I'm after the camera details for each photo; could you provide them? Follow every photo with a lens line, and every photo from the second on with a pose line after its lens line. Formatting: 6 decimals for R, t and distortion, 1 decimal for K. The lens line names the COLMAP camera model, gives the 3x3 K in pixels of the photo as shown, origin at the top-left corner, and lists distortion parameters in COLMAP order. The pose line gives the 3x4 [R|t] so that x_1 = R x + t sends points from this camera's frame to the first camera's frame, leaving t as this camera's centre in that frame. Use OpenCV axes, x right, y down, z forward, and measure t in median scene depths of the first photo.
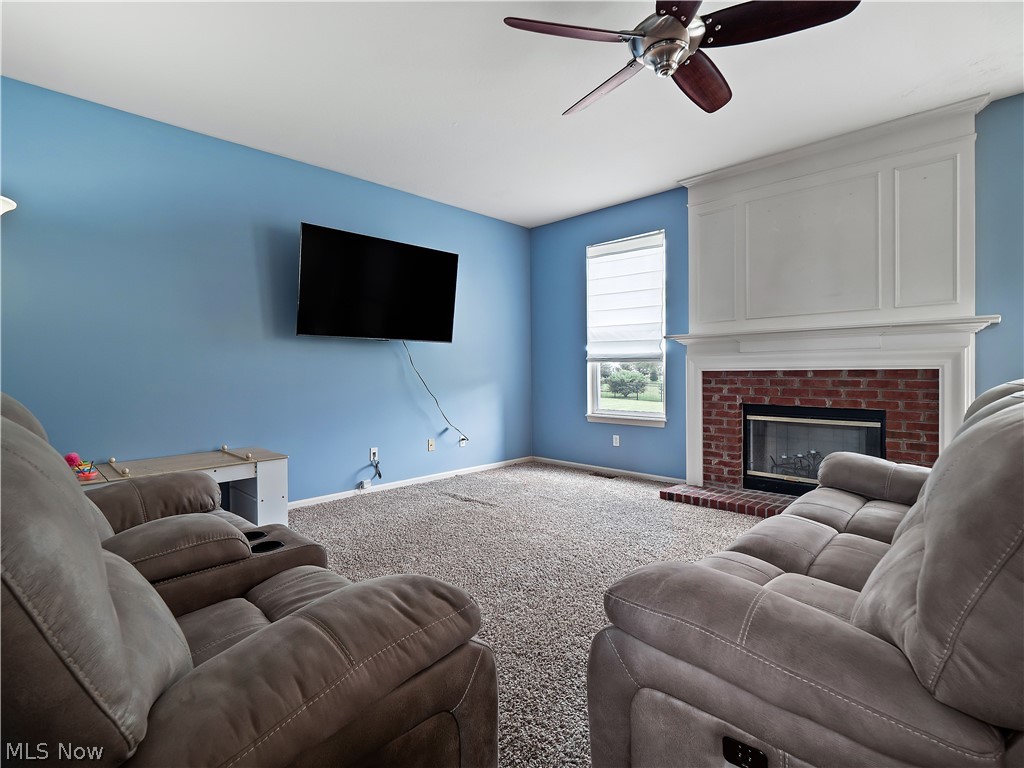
lens RADIAL K [[509.5, 0, 512.2], [0, 509.5, 389.7], [0, 0, 1]] dist [0.000785, -0.002028]
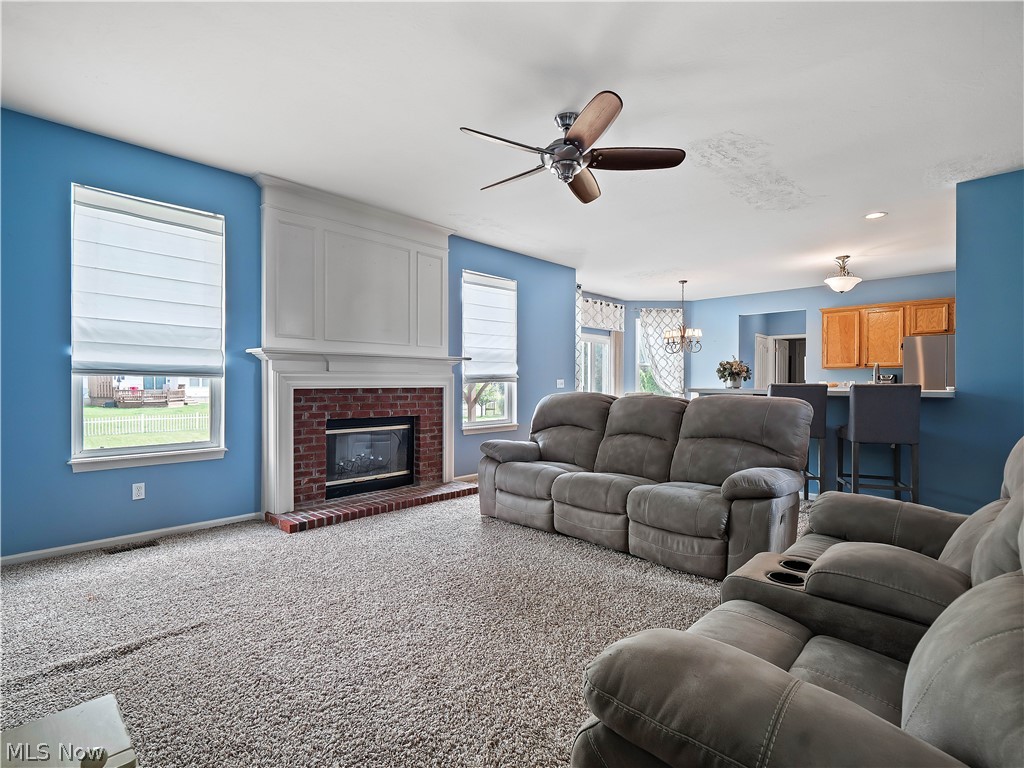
lens RADIAL K [[509.5, 0, 512.2], [0, 509.5, 389.7], [0, 0, 1]] dist [0.000785, -0.002028]
pose [[-0.038602, -0.009580, 0.999209, -0.595227], [0.030185, 0.999487, 0.010749, -0.033177], [-0.998799, 0.030576, -0.038293, 0.634513]]
